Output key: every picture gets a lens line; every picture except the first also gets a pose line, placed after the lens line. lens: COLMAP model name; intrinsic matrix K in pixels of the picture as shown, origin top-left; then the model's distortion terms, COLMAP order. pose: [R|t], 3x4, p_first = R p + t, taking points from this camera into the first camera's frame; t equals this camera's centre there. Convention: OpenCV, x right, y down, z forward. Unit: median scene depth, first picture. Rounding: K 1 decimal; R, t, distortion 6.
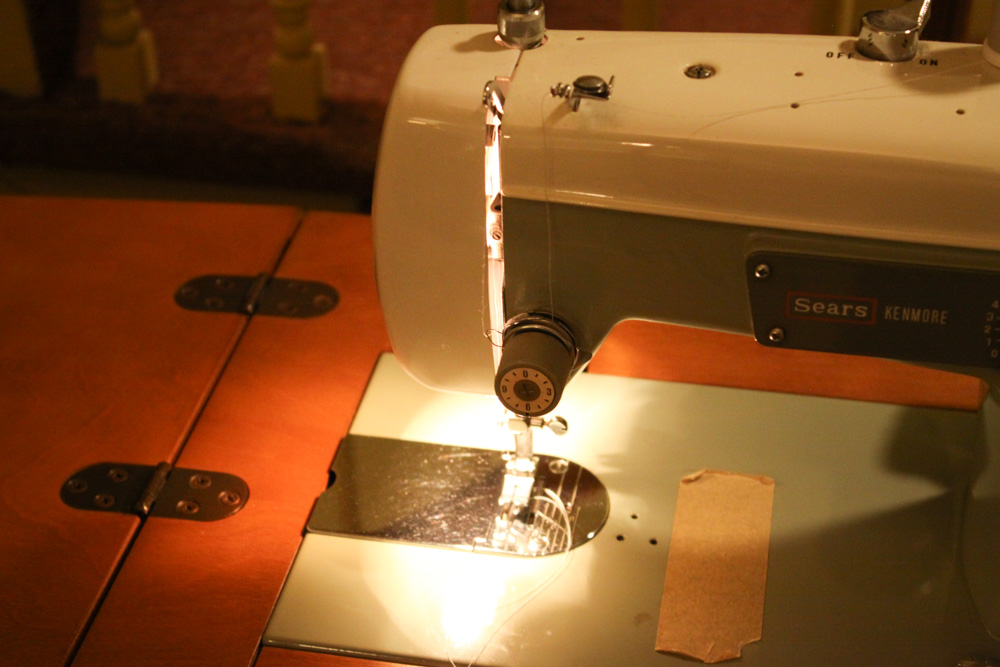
lens RADIAL K [[2005.1, 0, 496.0], [0, 2005.1, 330.8], [0, 0, 1]] dist [0.064828, 0.000000]
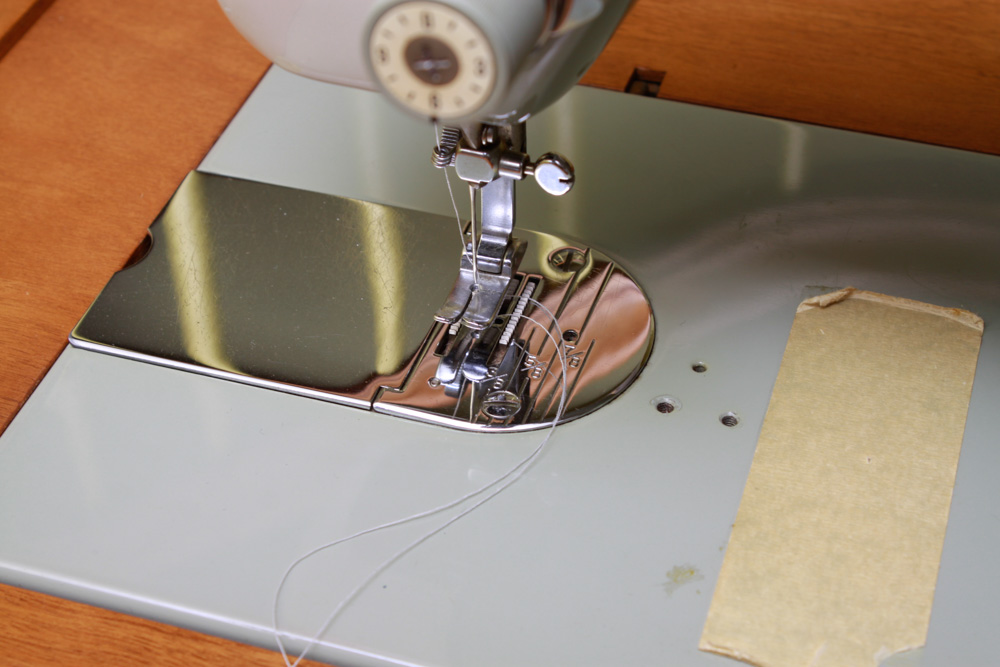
lens RADIAL K [[2076.1, 0, 501.0], [0, 2076.1, 334.1], [0, 0, 1]] dist [0.013873, 0.000000]
pose [[0.992539, 0.084821, -0.087584, 0.068888], [-0.076735, 0.992808, 0.091887, 0.042343], [0.094748, -0.084481, 0.991910, 0.507172]]
